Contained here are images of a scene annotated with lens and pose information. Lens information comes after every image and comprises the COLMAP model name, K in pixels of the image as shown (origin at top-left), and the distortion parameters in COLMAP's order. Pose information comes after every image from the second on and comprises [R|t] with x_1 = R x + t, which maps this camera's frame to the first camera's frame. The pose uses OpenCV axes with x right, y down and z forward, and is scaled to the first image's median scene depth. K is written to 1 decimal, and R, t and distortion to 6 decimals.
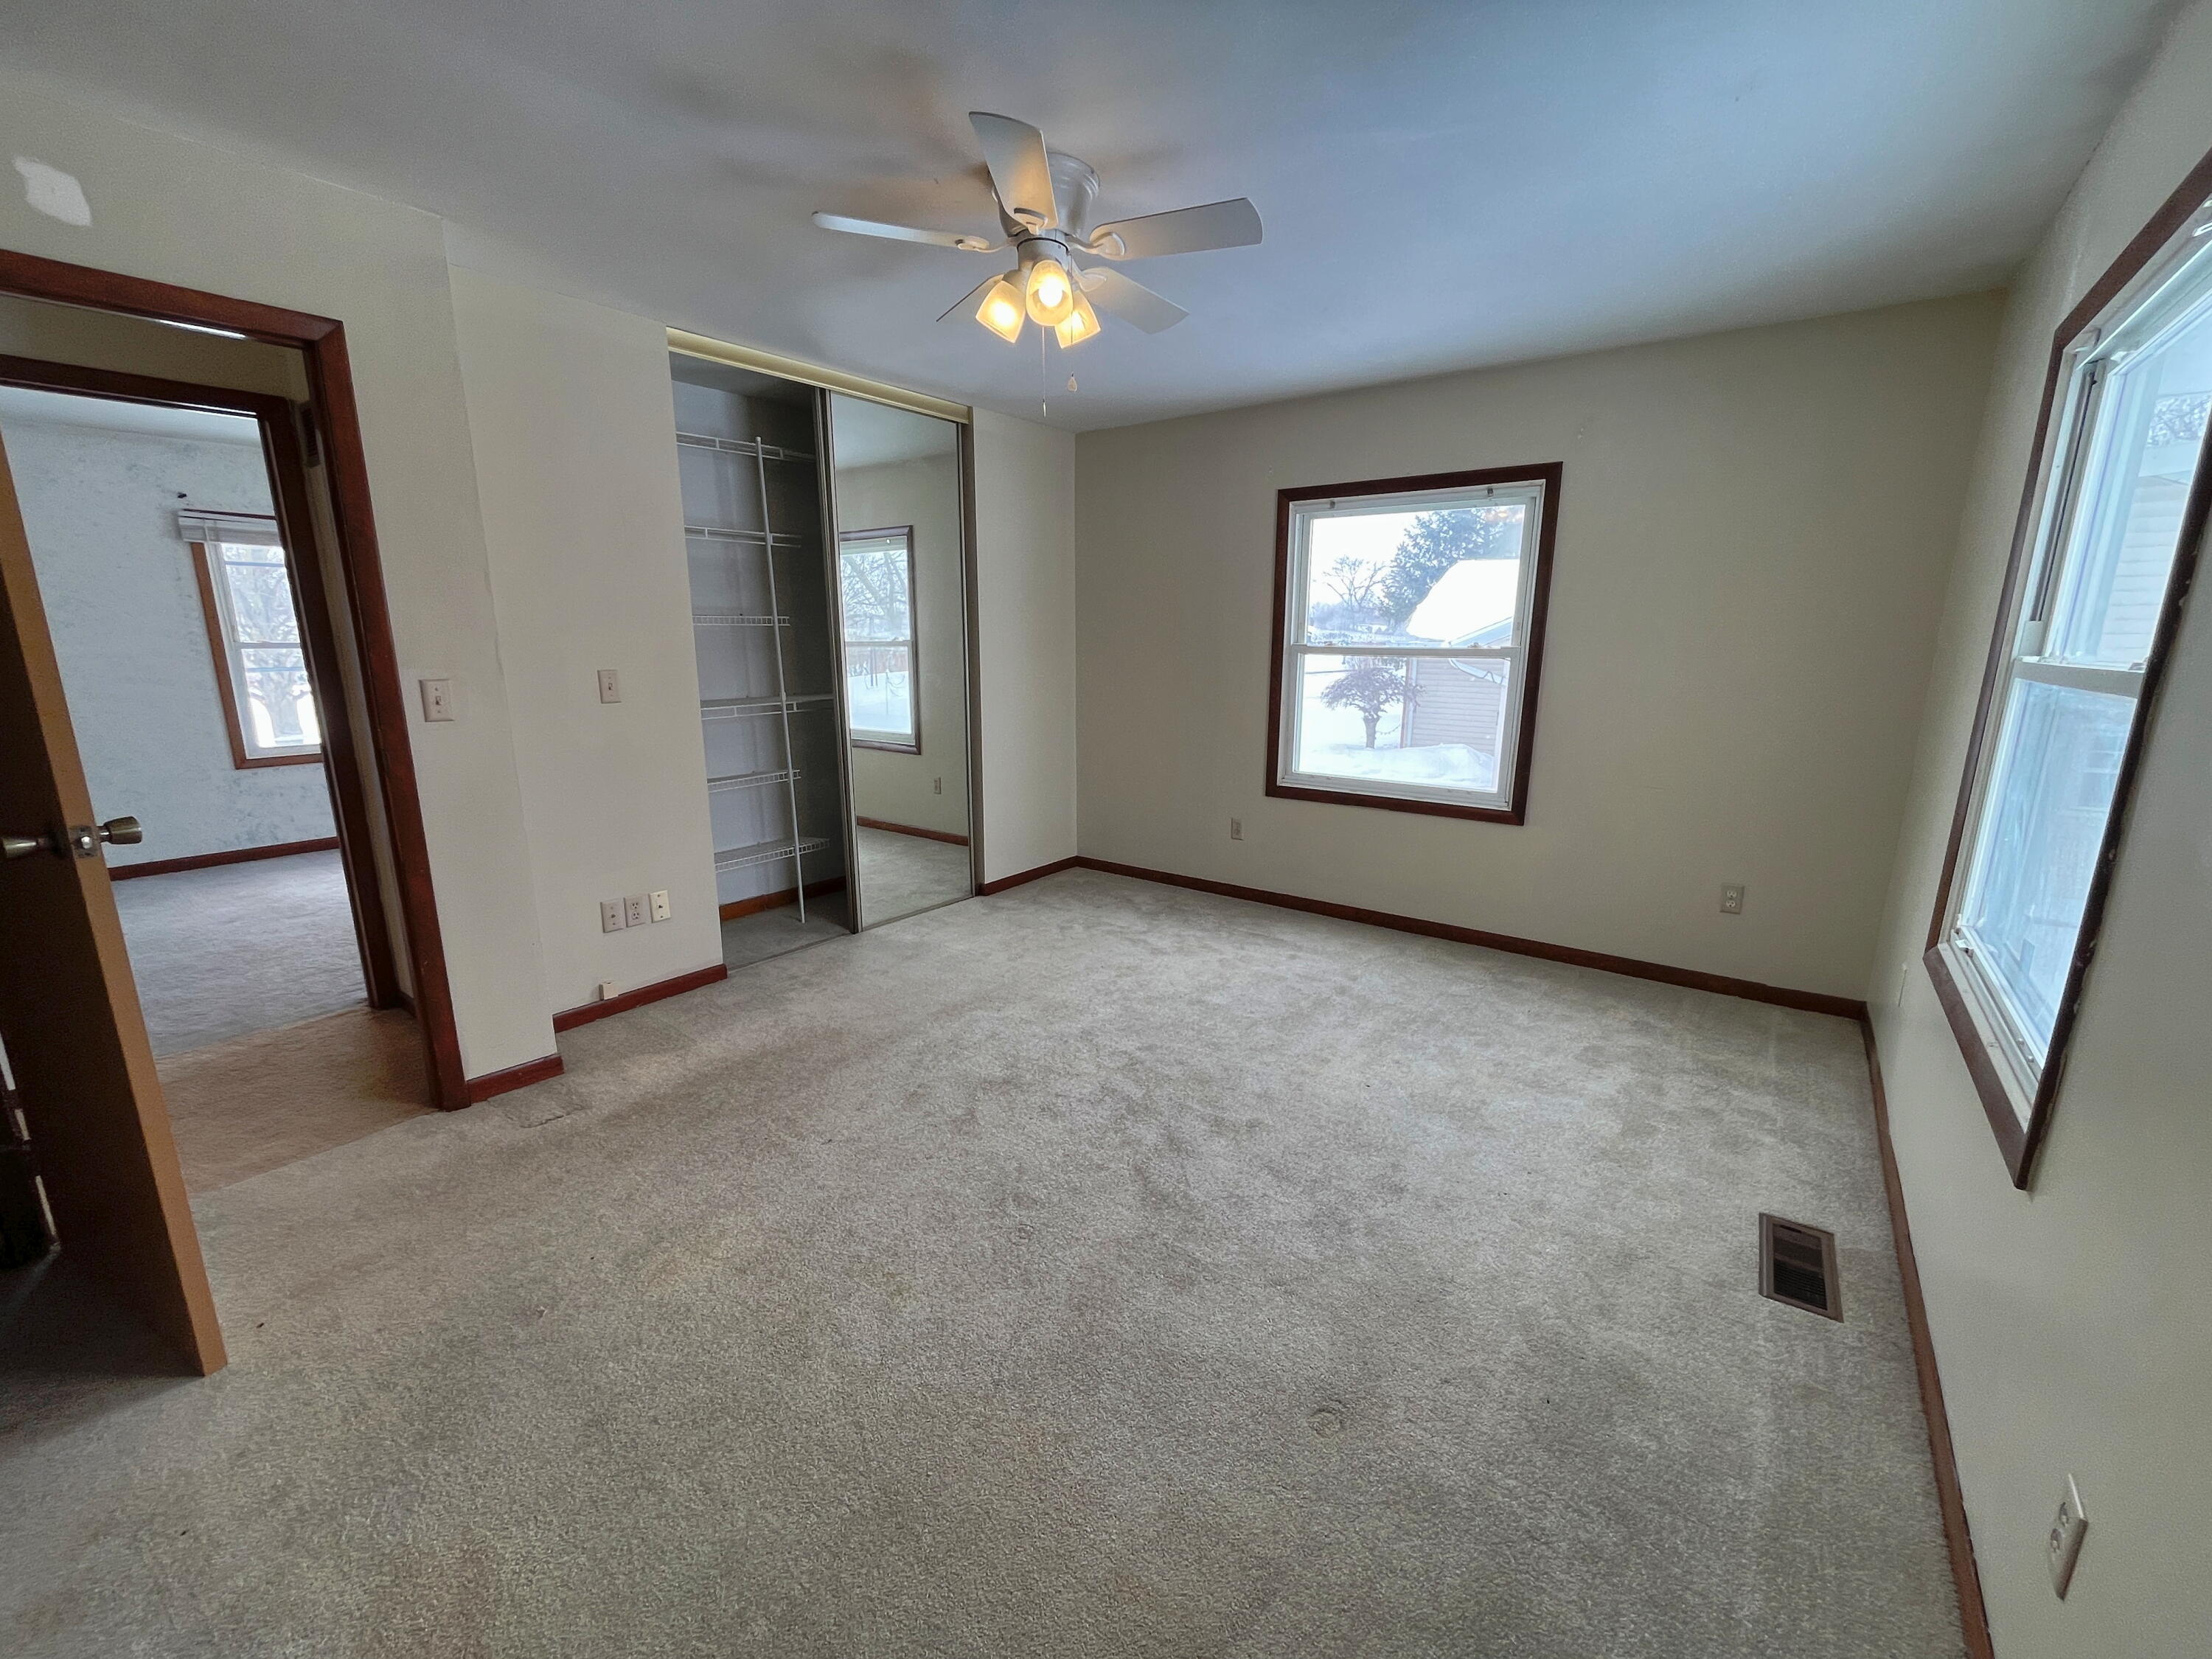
lens RADIAL K [[889.7, 0, 1108.8], [0, 889.7, 846.4], [0, 0, 1]] dist [-0.014417, -0.000298]
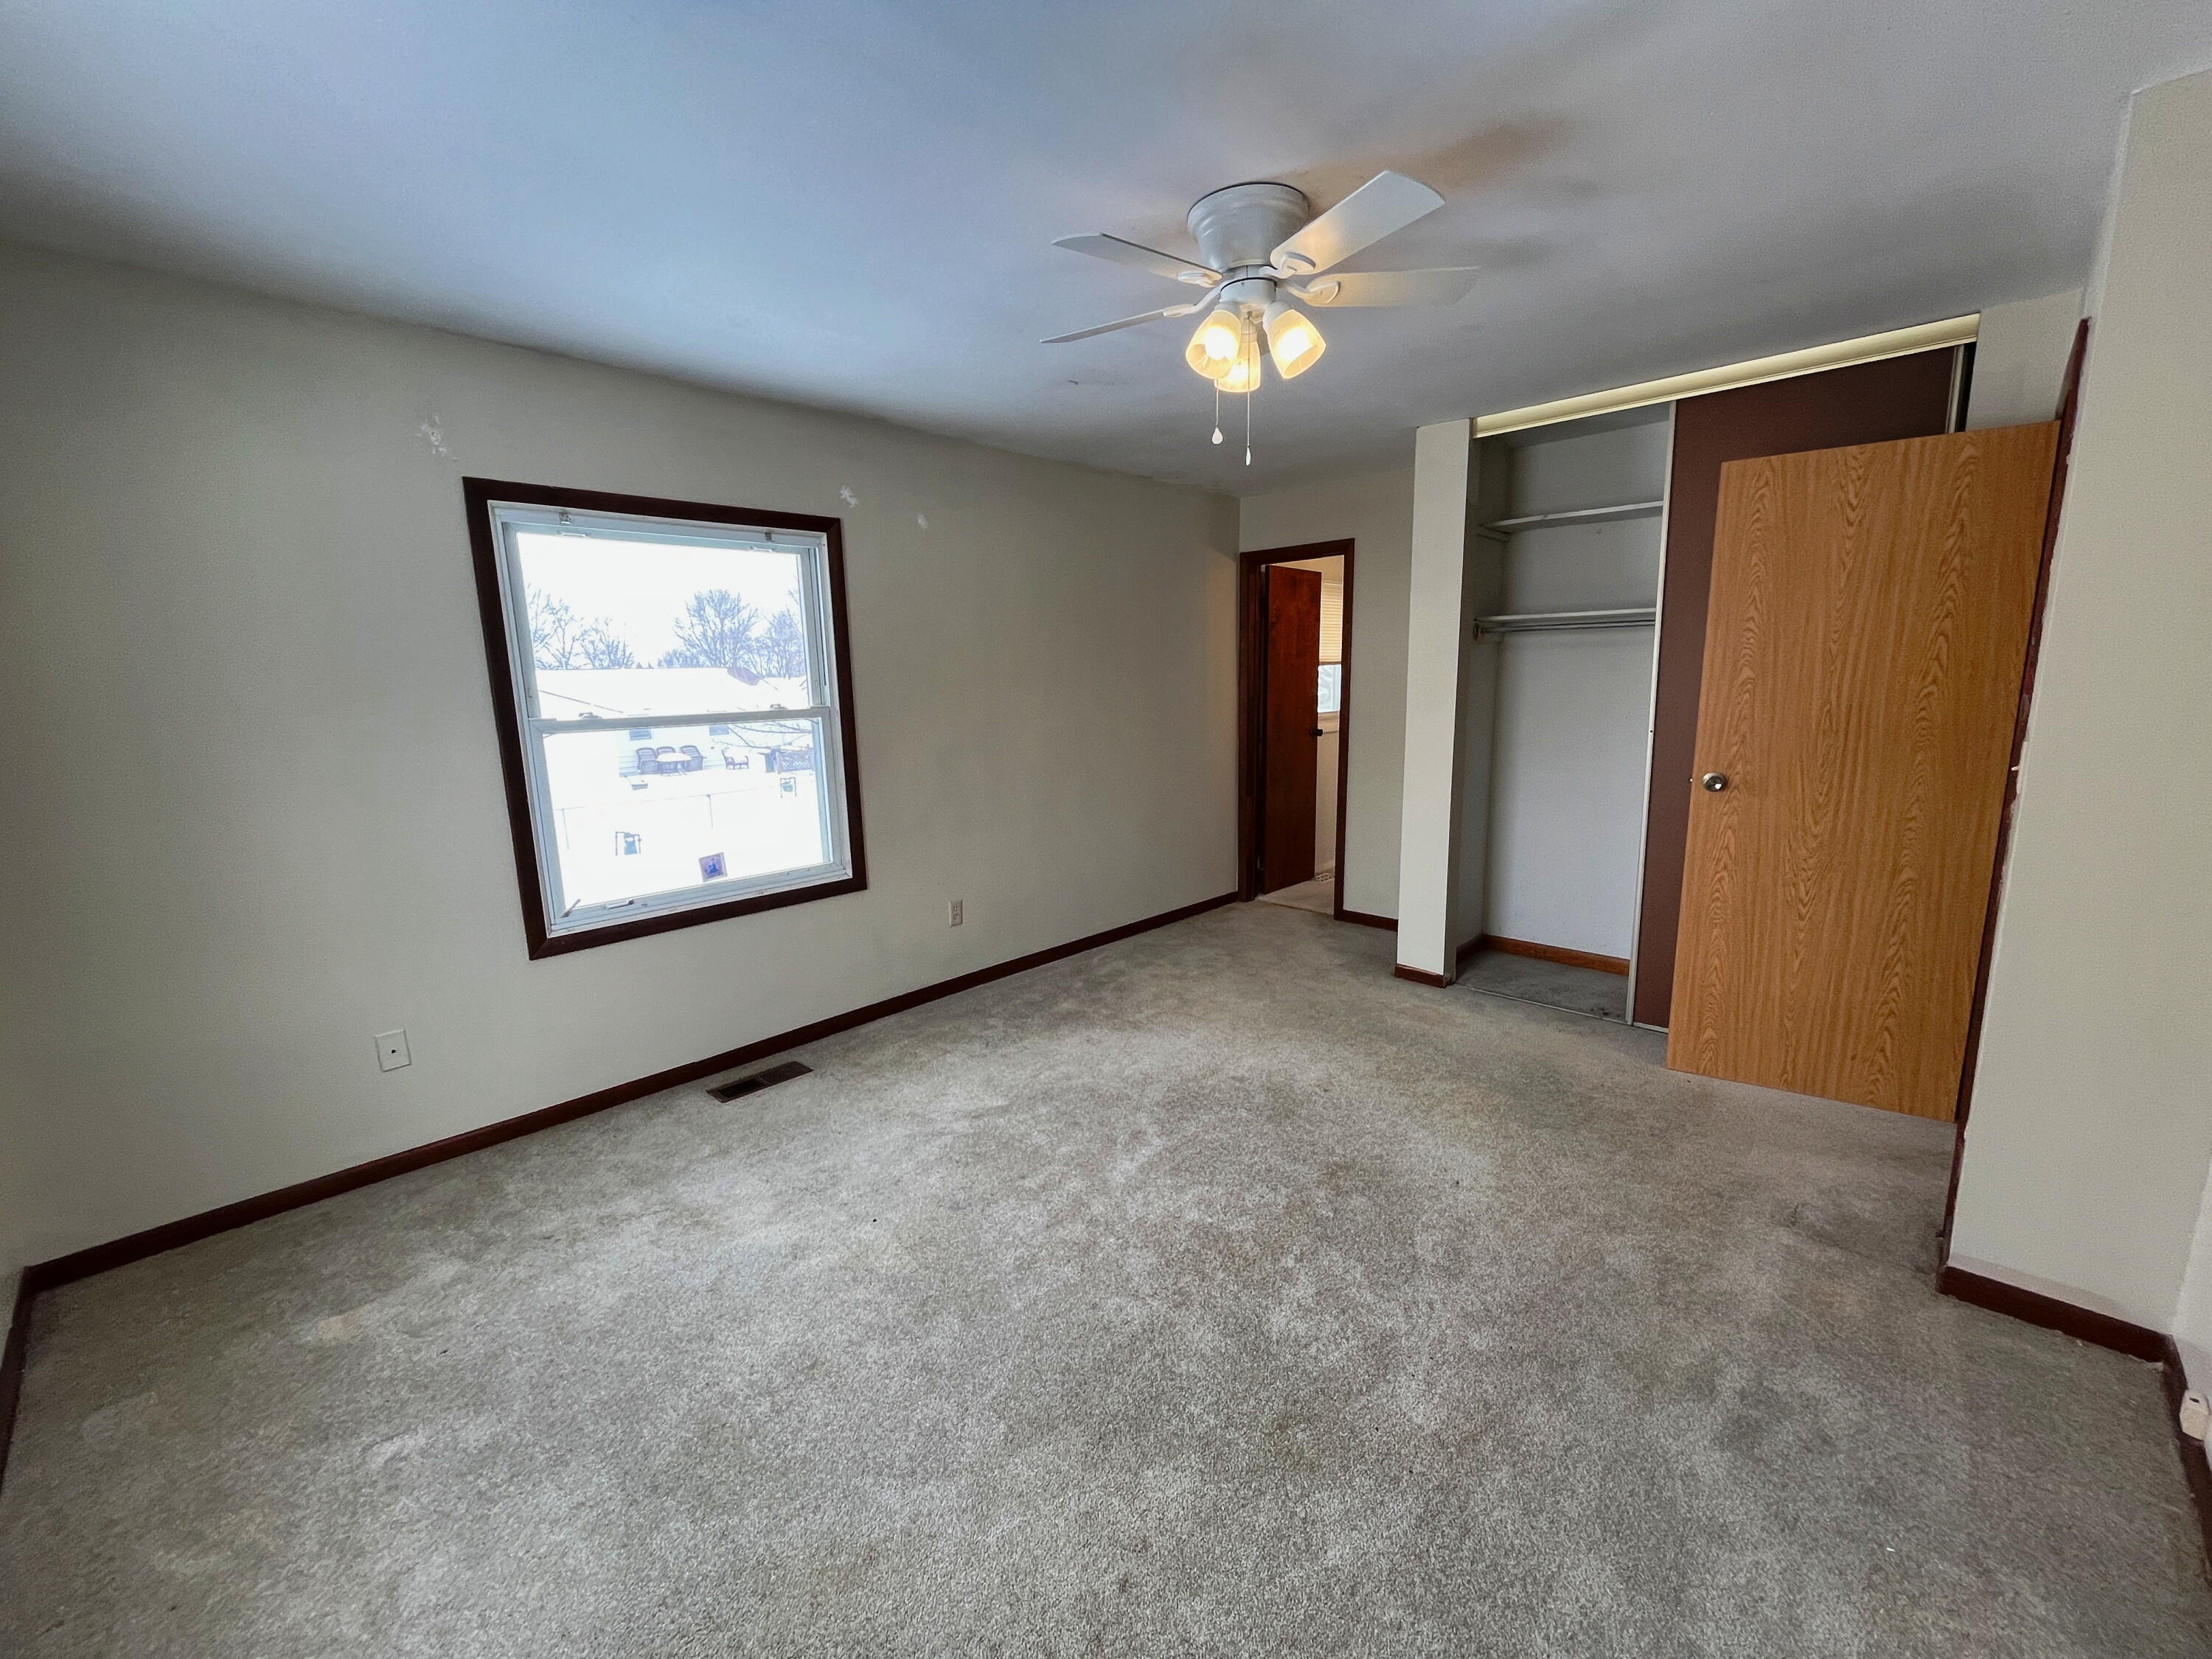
lens RADIAL K [[906.9, 0, 1098.2], [0, 906.9, 826.6], [0, 0, 1]] dist [0.000209, 0.000005]
pose [[-0.991178, -0.004722, 0.132452, -0.023534], [0.047336, 0.920840, 0.387056, -0.297118], [-0.123795, 0.389912, -0.912493, 1.177563]]
